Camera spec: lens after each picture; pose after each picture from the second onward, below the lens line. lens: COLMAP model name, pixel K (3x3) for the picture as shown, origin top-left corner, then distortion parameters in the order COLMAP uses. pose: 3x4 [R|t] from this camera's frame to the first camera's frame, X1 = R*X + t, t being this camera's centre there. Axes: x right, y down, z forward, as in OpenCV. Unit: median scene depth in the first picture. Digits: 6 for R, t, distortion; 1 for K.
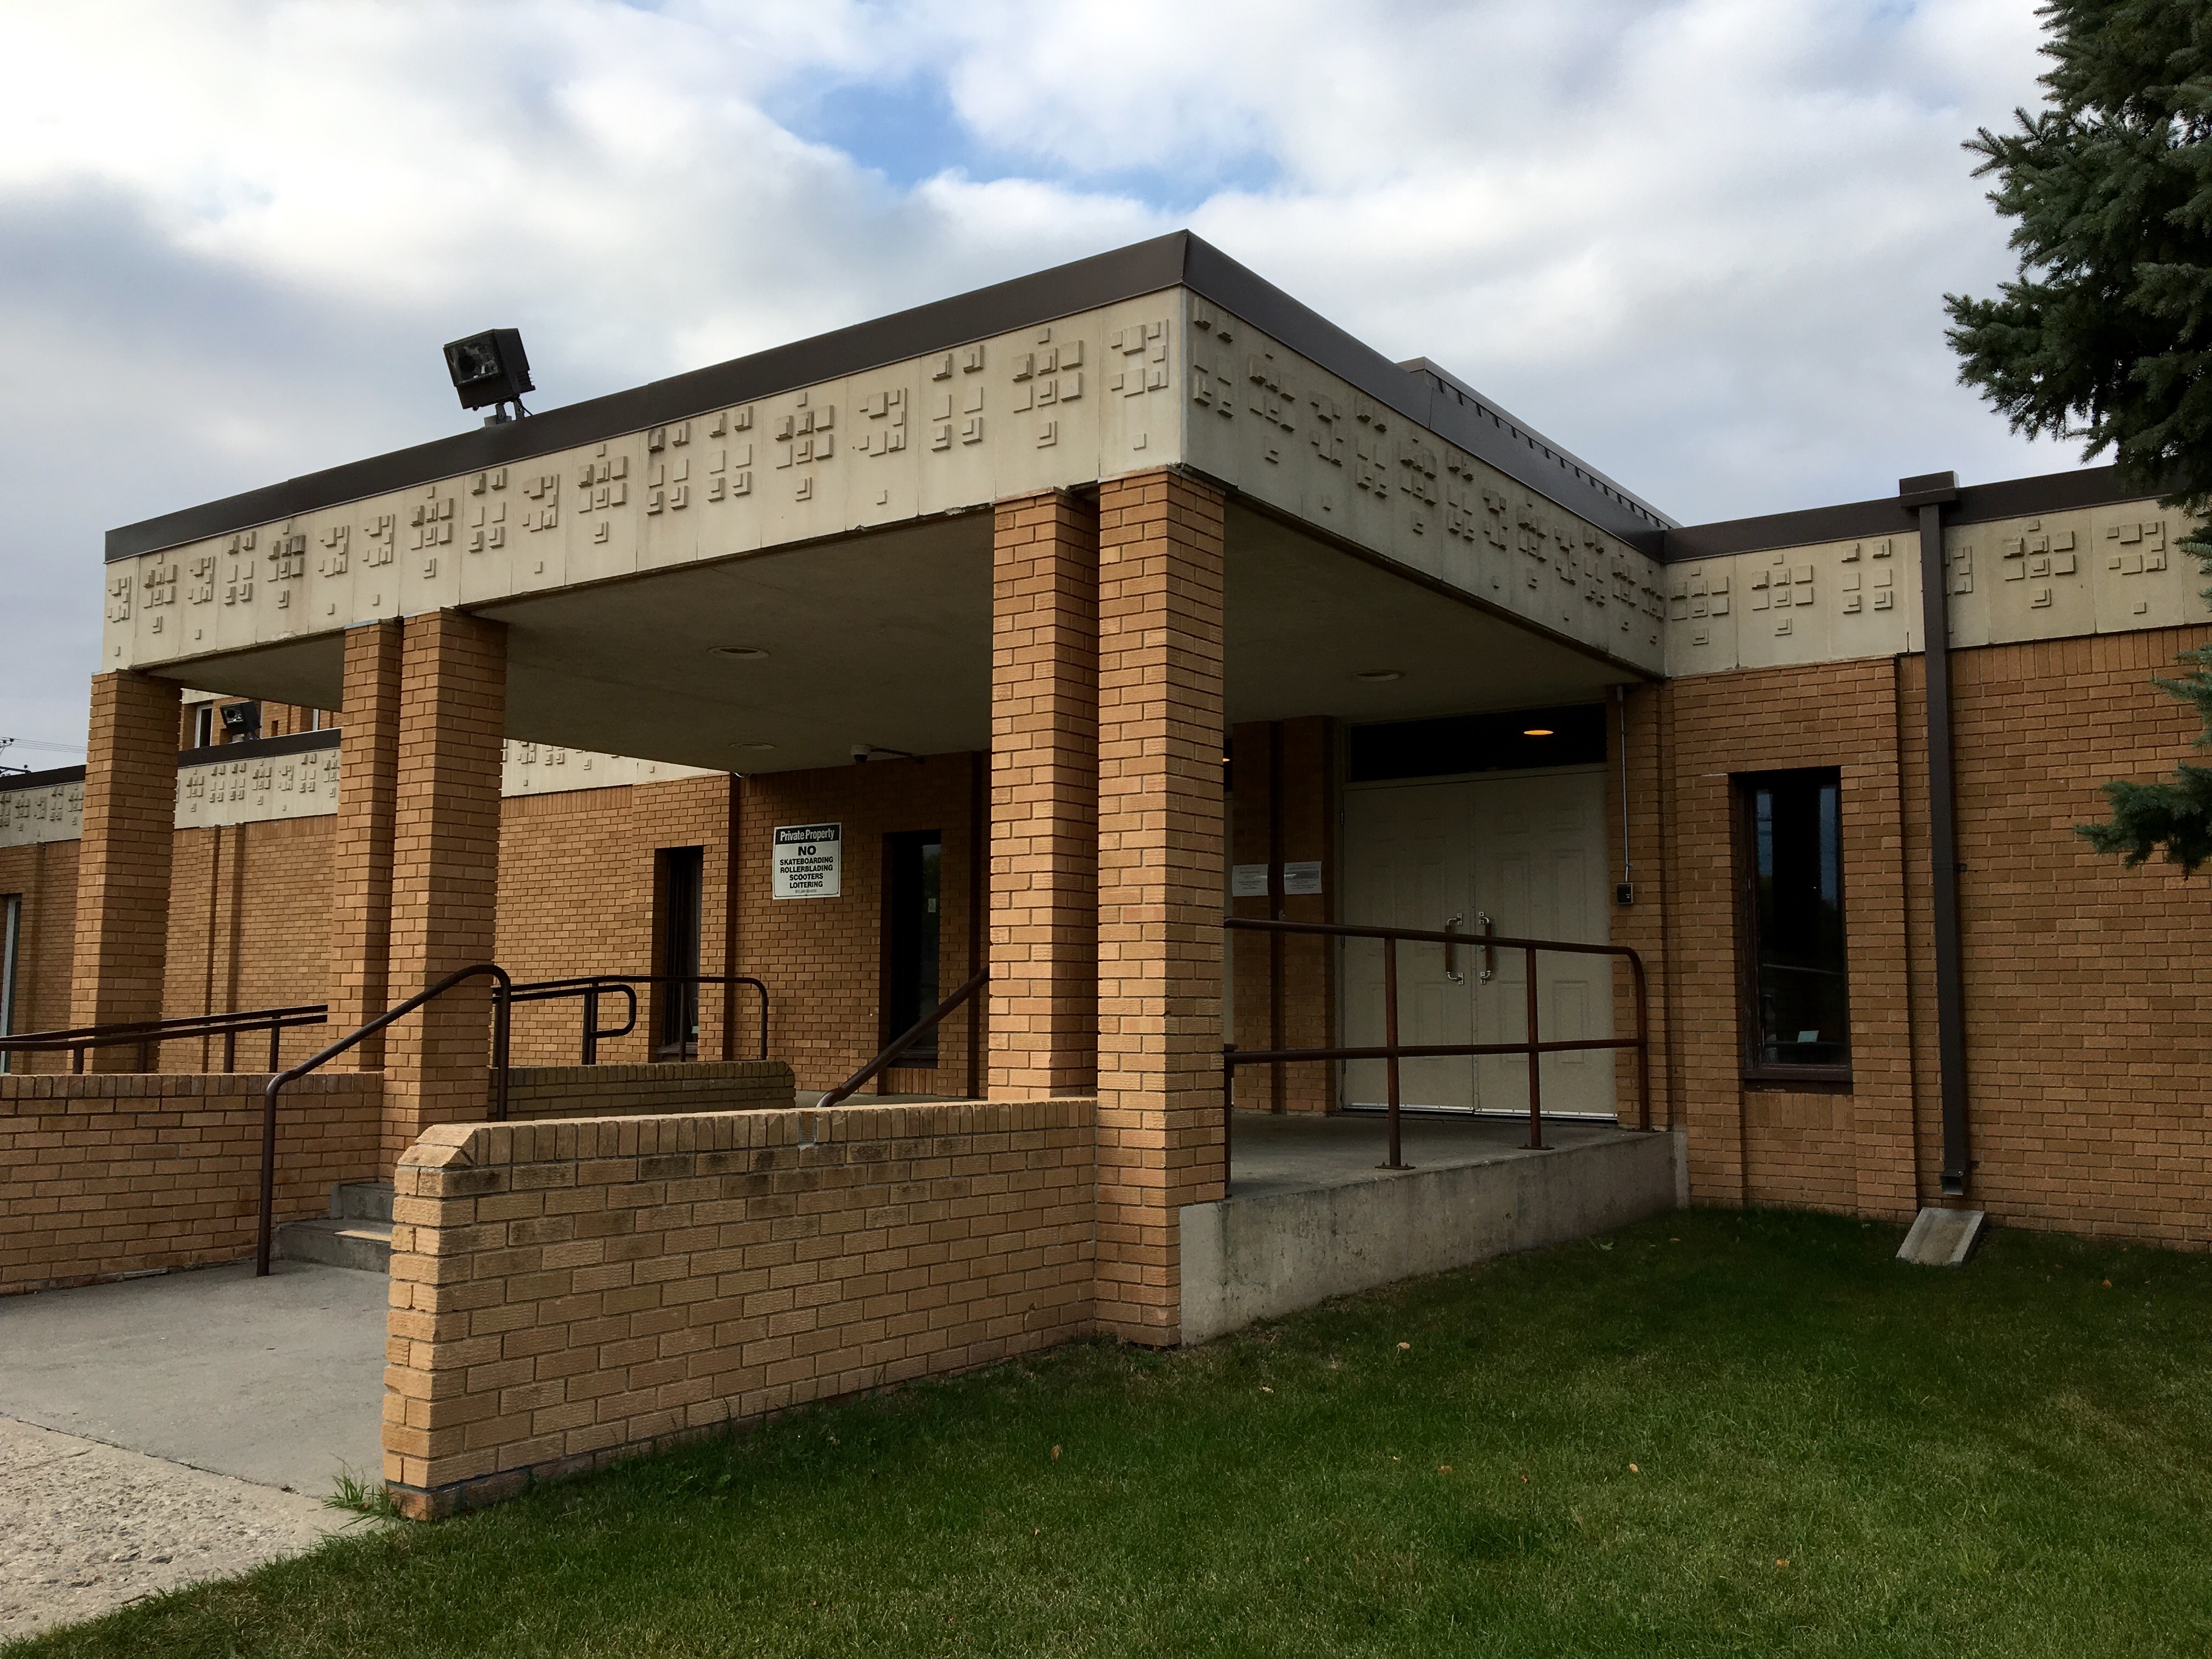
lens RADIAL K [[1837.3, 0, 1106.0], [0, 1837.3, 829.5], [0, 0, 1]] dist [0.114229, -0.222776]
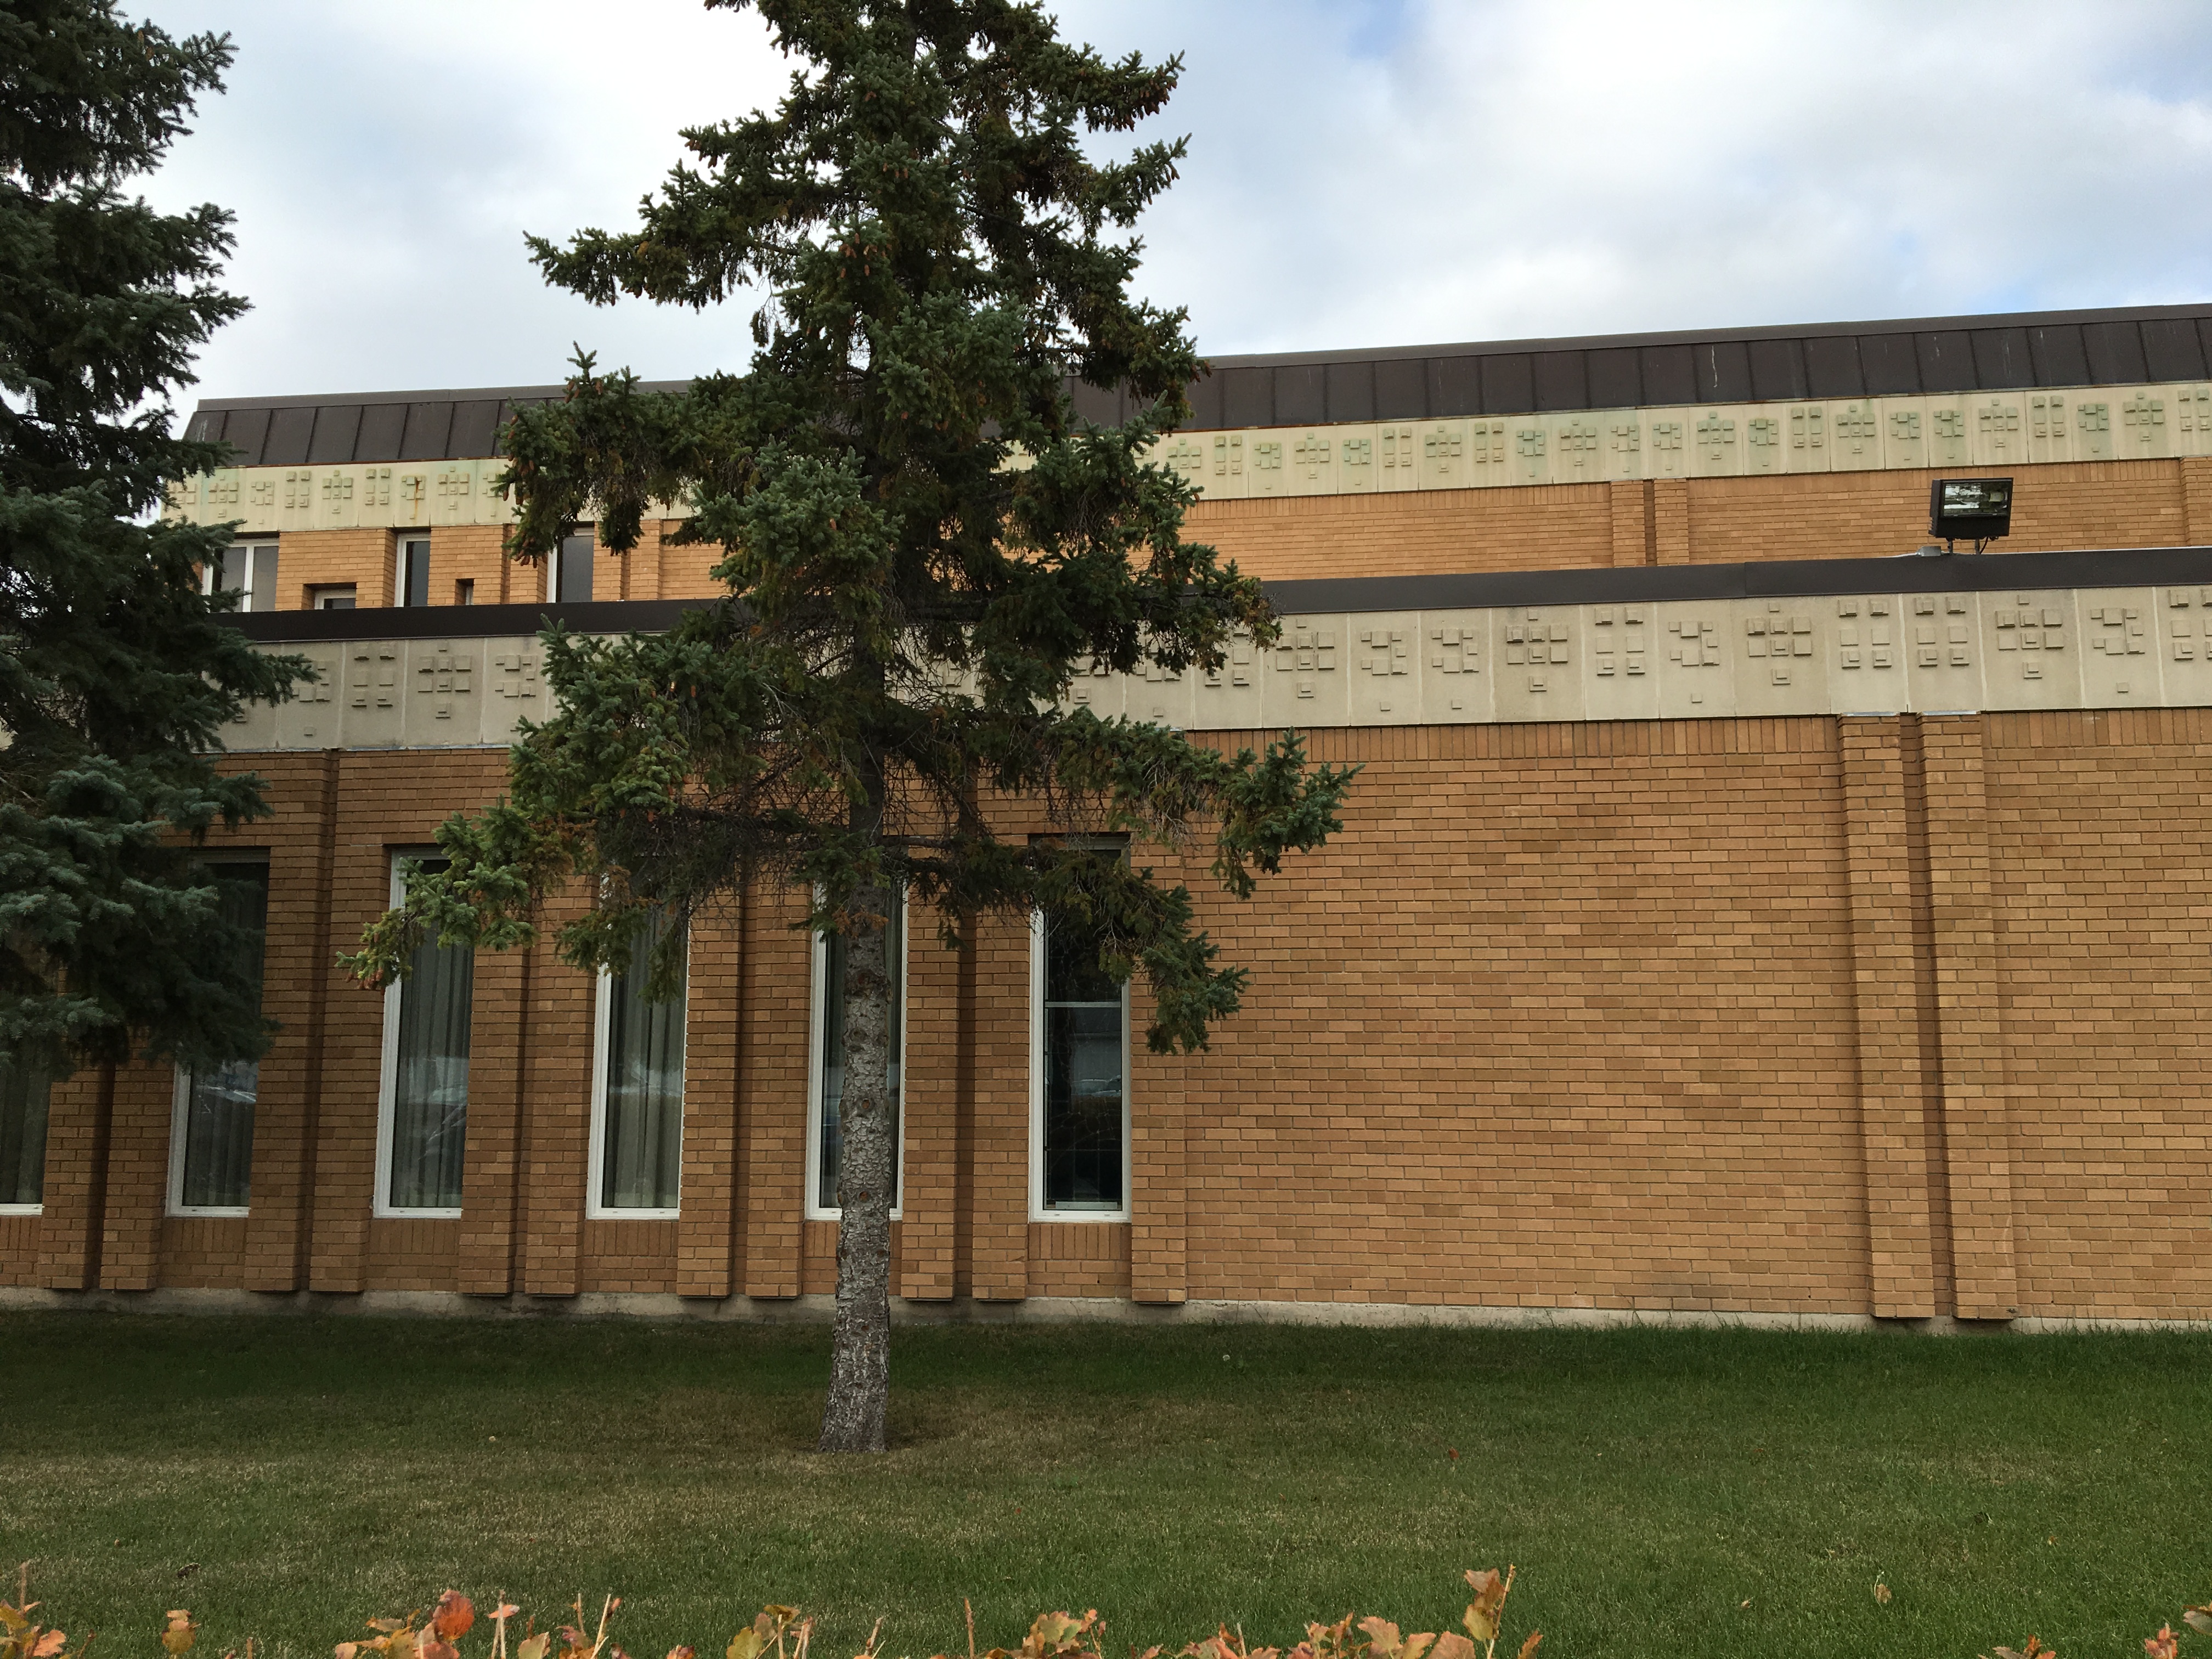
lens RADIAL K [[1878.1, 0, 1122.3], [0, 1878.1, 816.2], [0, 0, 1]] dist [0.048196, -0.067588]
pose [[0.891837, 0.059471, 0.448431, -1.670085], [-0.043658, 0.998009, -0.045530, 0.108787], [-0.450246, 0.021028, 0.892657, 1.171286]]
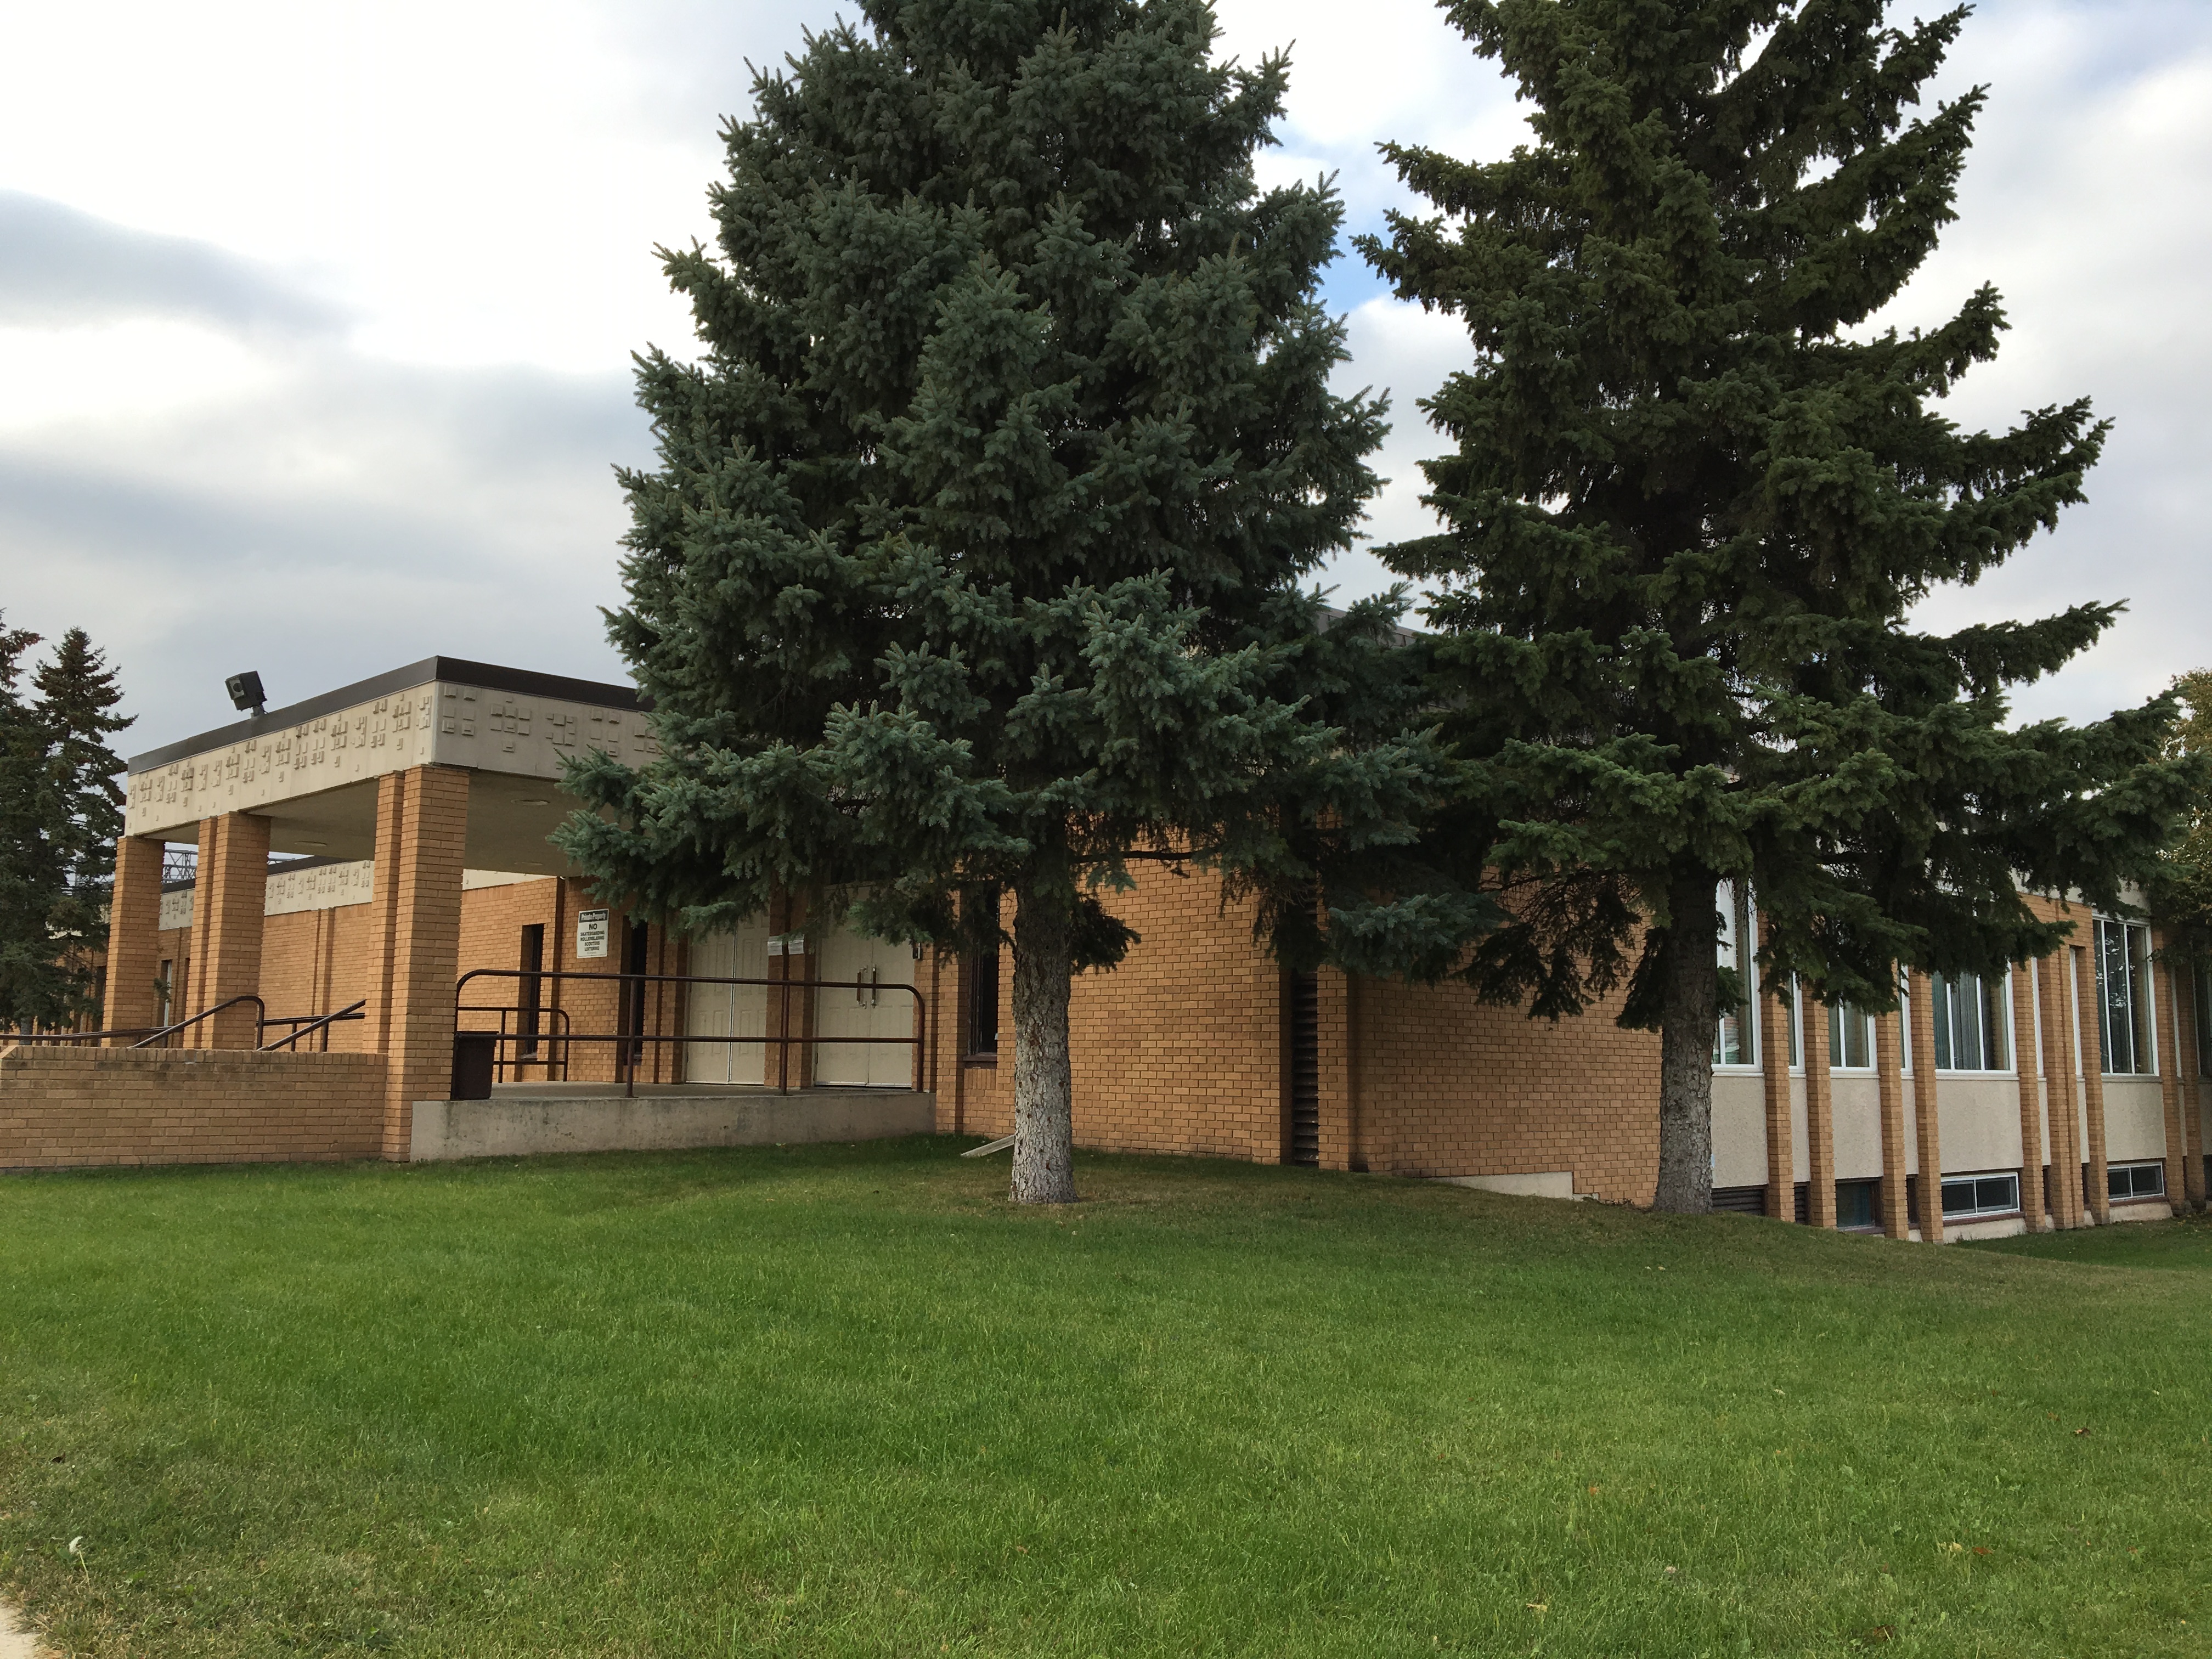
lens RADIAL K [[1823.0, 0, 1174.4], [0, 1823.0, 828.5], [0, 0, 1]] dist [-0.009331, -0.016540]
pose [[0.988717, -0.016818, -0.148847, 0.769710], [0.012653, 0.999503, -0.028886, -0.028923], [0.149259, 0.026677, 0.988438, -0.622660]]
